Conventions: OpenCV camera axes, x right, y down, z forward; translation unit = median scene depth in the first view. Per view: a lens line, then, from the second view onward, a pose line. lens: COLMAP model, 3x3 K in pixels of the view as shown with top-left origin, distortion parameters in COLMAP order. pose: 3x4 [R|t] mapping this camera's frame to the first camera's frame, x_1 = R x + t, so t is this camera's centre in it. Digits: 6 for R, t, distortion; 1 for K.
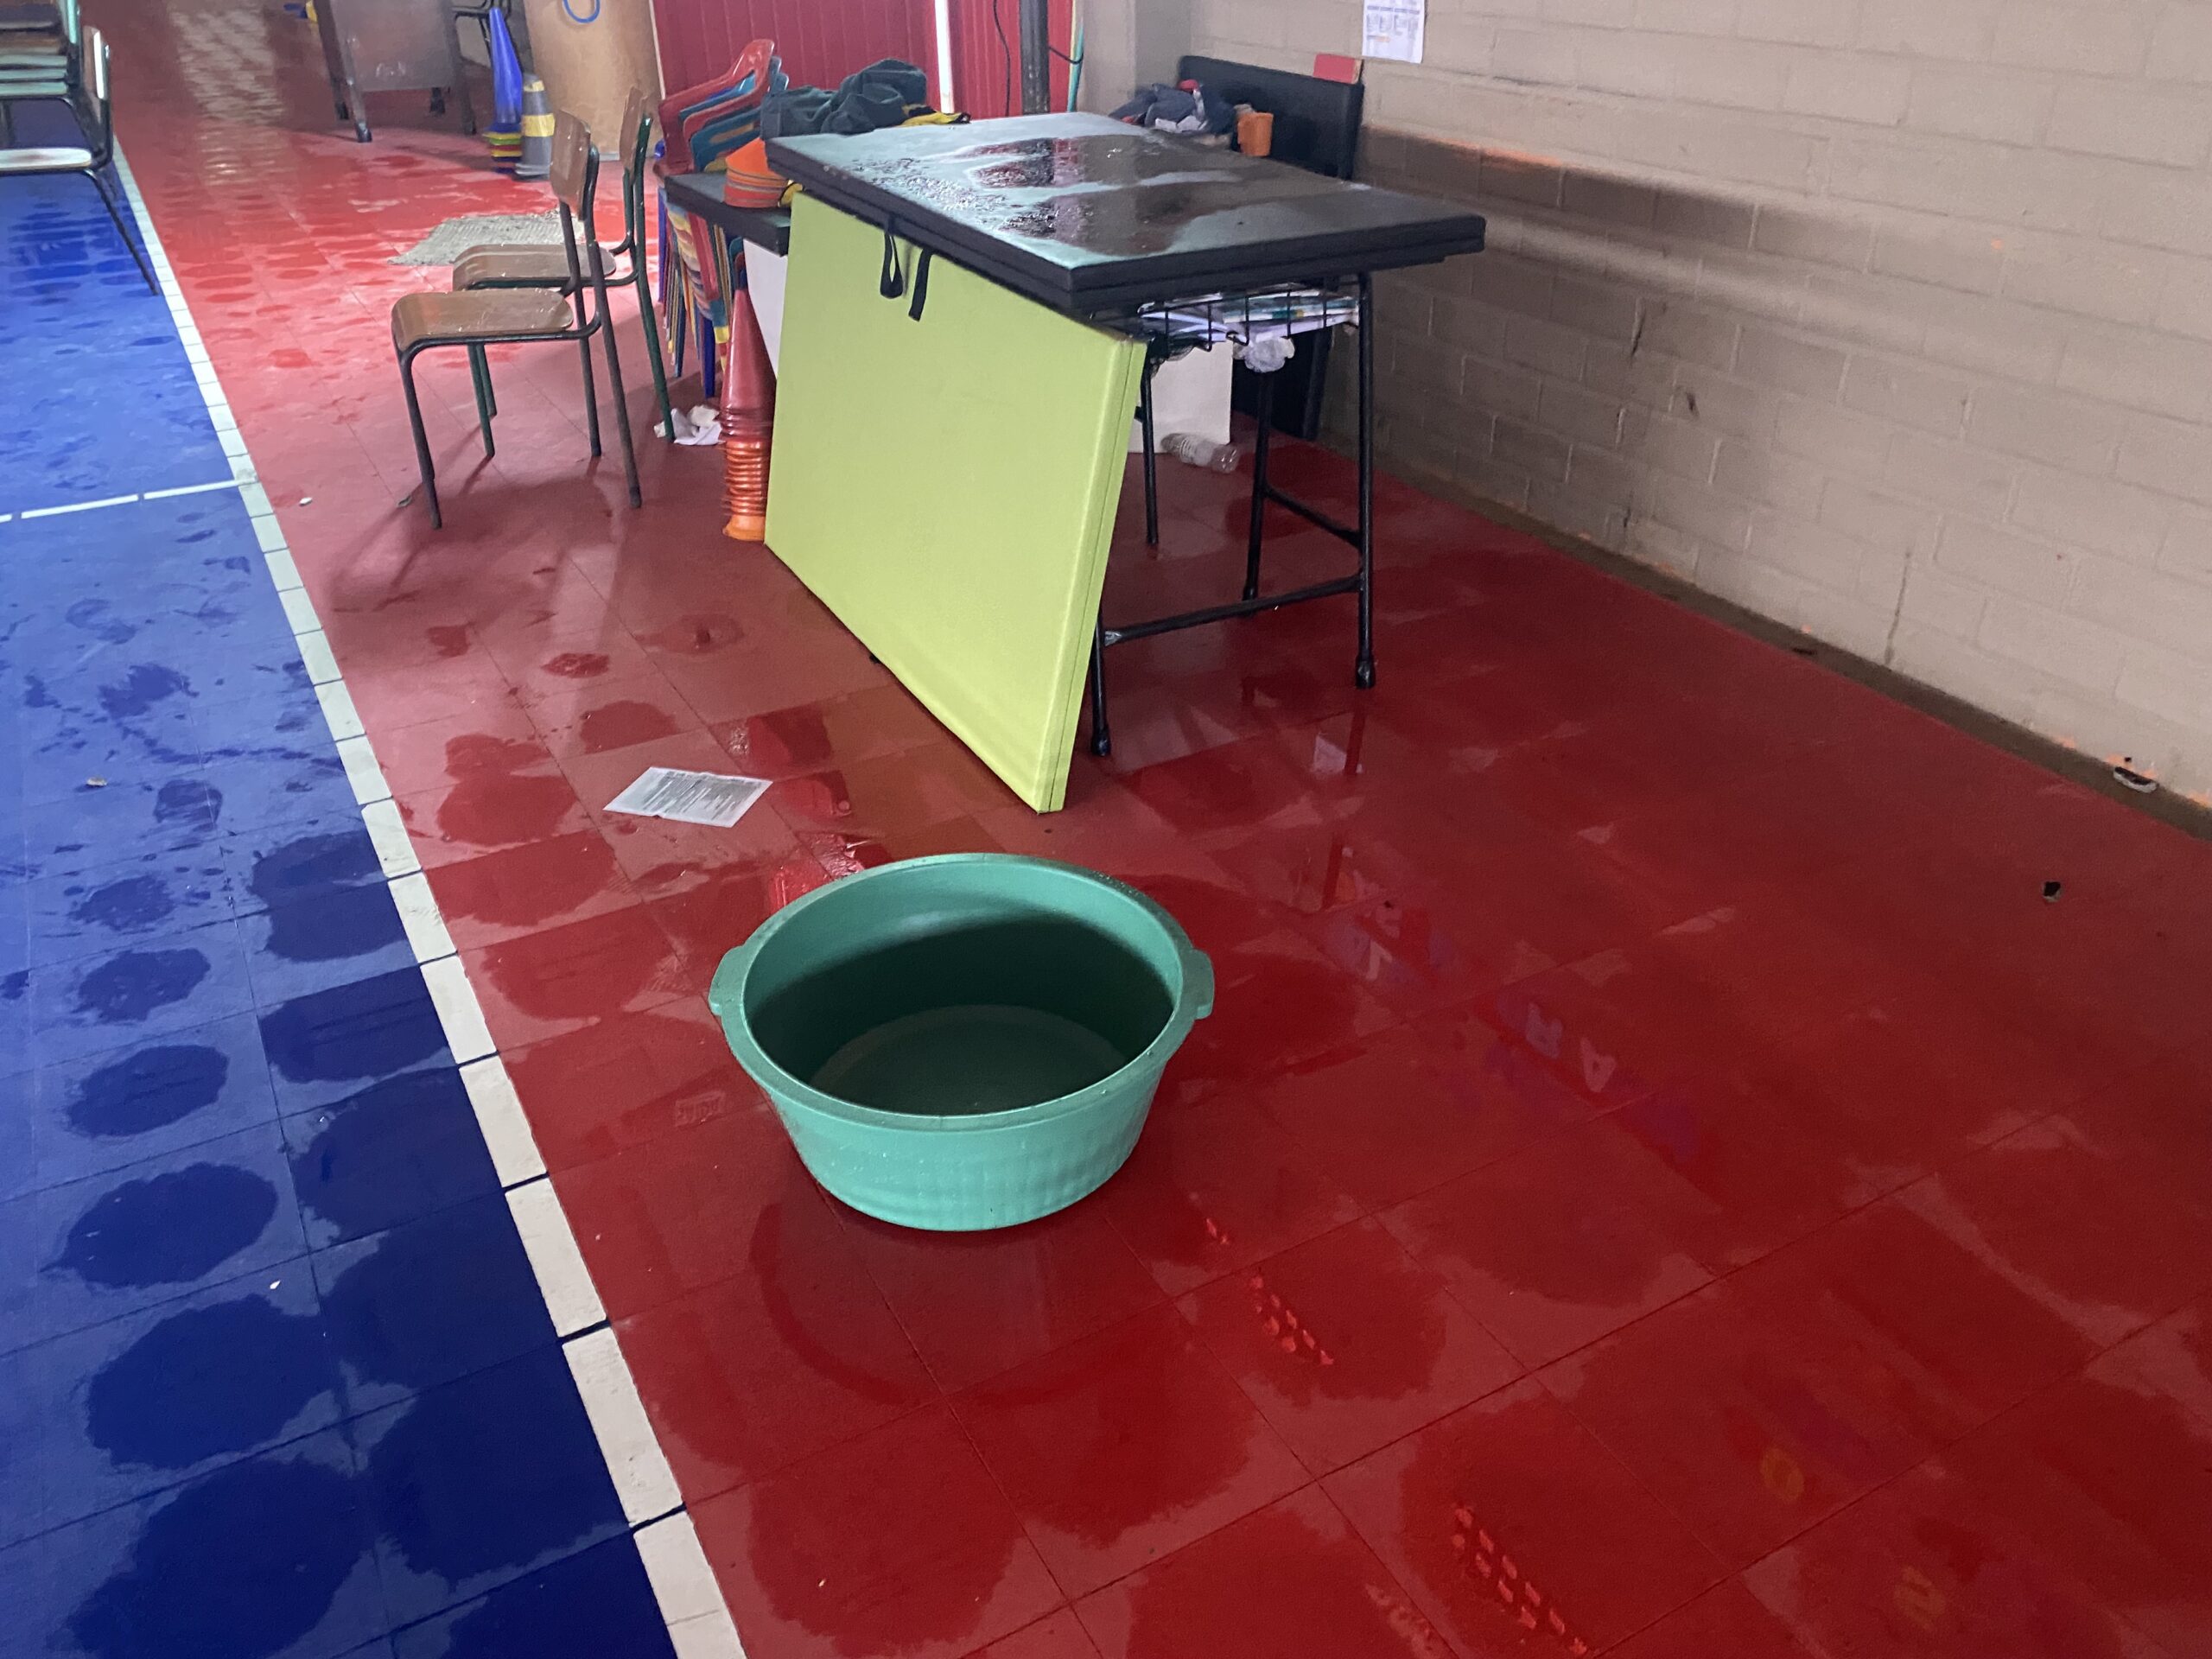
lens RADIAL K [[1698.1, 0, 1098.2], [0, 1698.1, 843.9], [0, 0, 1]] dist [0.012276, -0.008718]
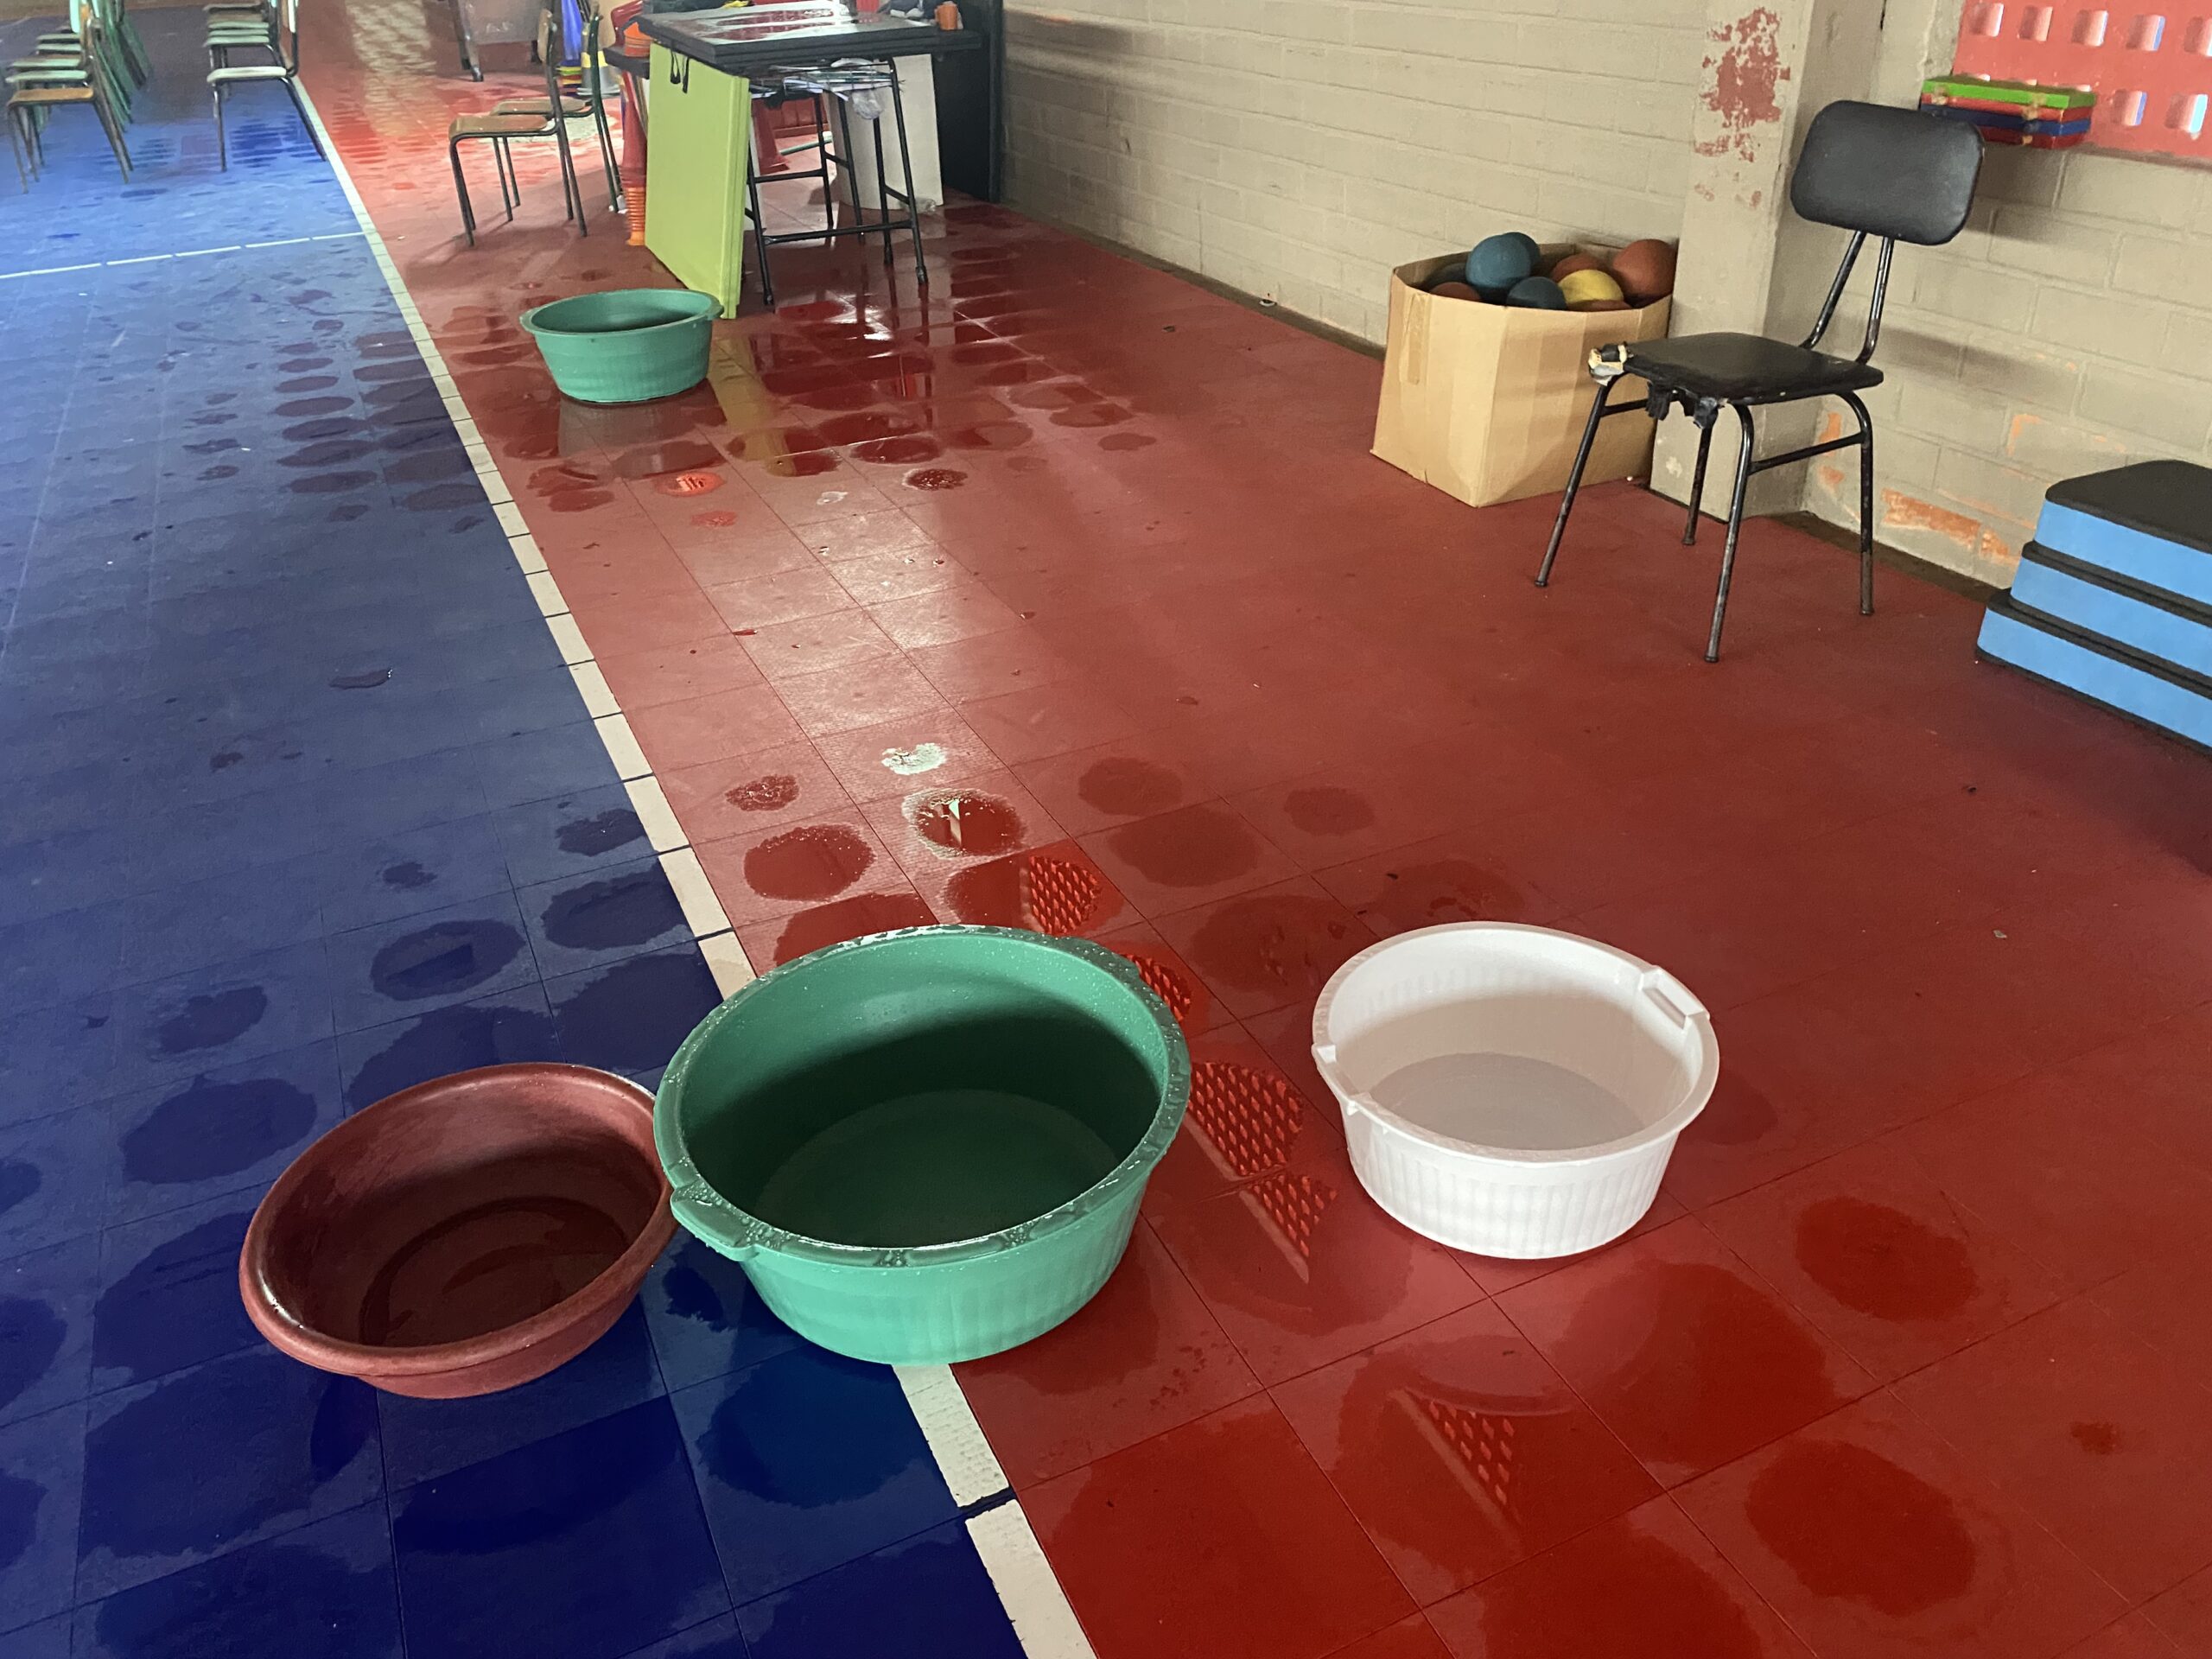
lens RADIAL K [[1698.1, 0, 1114.4], [0, 1698.1, 817.1], [0, 0, 1]] dist [0.012276, -0.008718]
pose [[0.997177, 0.007762, -0.074681, 0.400297], [-0.008419, 0.999929, -0.008477, 0.401420], [0.074610, 0.009081, 0.997171, -0.684790]]
